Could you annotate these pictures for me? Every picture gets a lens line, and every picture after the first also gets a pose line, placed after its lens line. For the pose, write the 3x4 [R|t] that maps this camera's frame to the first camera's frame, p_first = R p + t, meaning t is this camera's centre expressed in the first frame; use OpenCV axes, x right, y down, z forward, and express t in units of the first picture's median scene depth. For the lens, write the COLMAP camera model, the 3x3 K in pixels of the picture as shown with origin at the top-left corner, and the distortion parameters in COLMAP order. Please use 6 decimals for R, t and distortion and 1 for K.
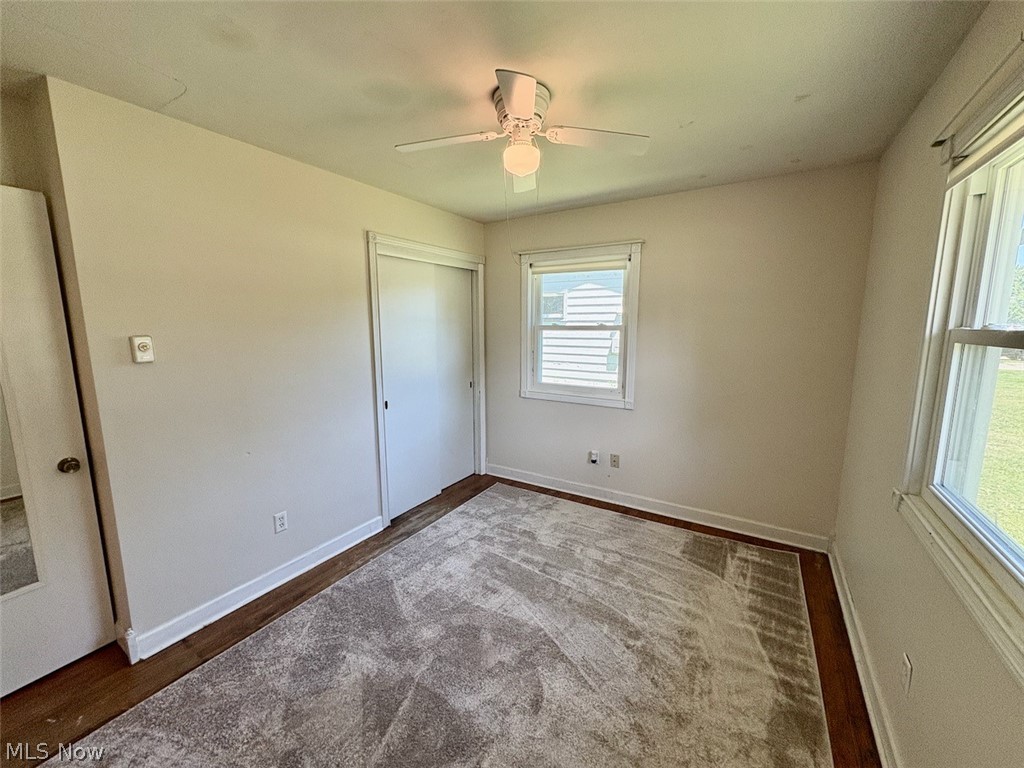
lens RADIAL K [[407.2, 0, 520.2], [0, 407.2, 383.4], [0, 0, 1]] dist [-0.000826, 0.000359]
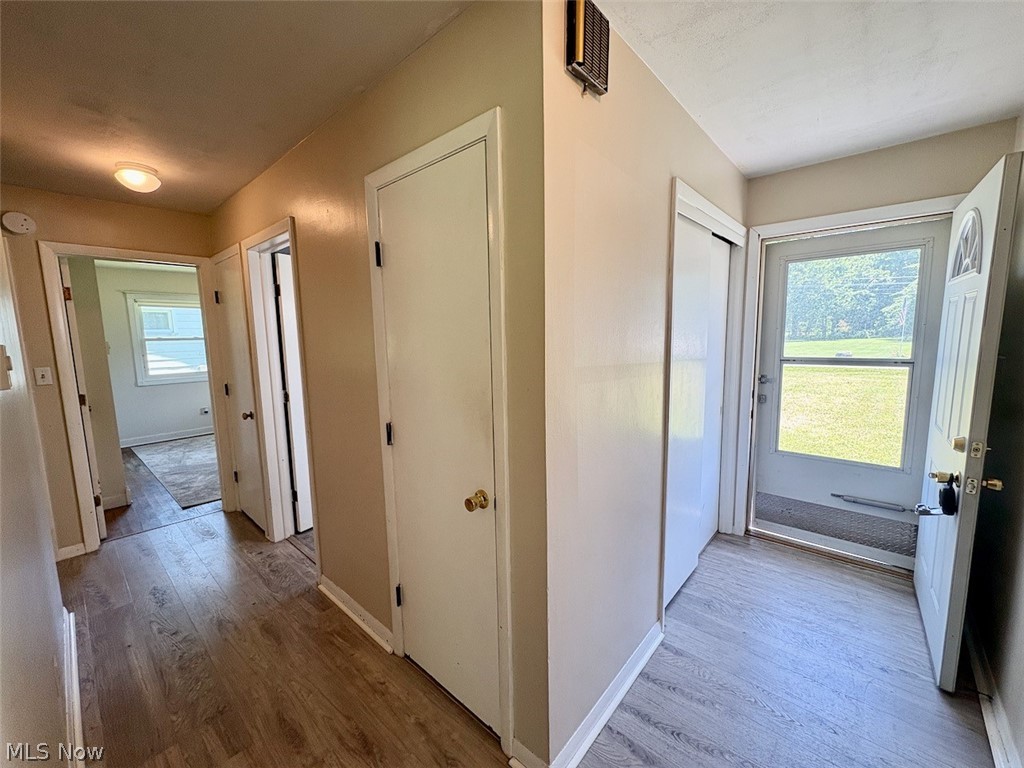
lens RADIAL K [[407.2, 0, 515.8], [0, 407.2, 381.0], [0, 0, 1]] dist [-0.000826, 0.000359]
pose [[0.164801, -0.112497, 0.979890, -1.512140], [0.159755, 0.983401, 0.086032, 0.132328], [-0.973303, 0.142364, 0.180037, -0.772736]]
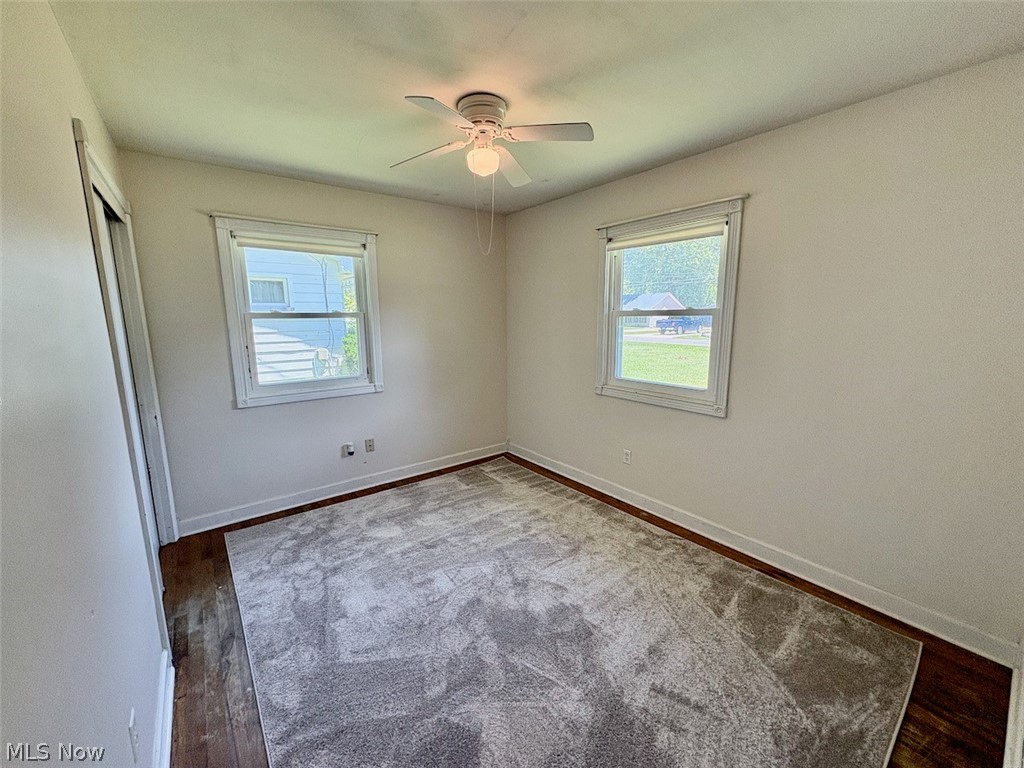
lens RADIAL K [[407.2, 0, 507.4], [0, 407.2, 380.7], [0, 0, 1]] dist [-0.000826, 0.000359]
pose [[0.358012, -0.150737, 0.921469, -0.615602], [0.144219, 0.983967, 0.104928, -0.029470], [-0.922512, 0.095328, 0.374011, 0.310502]]
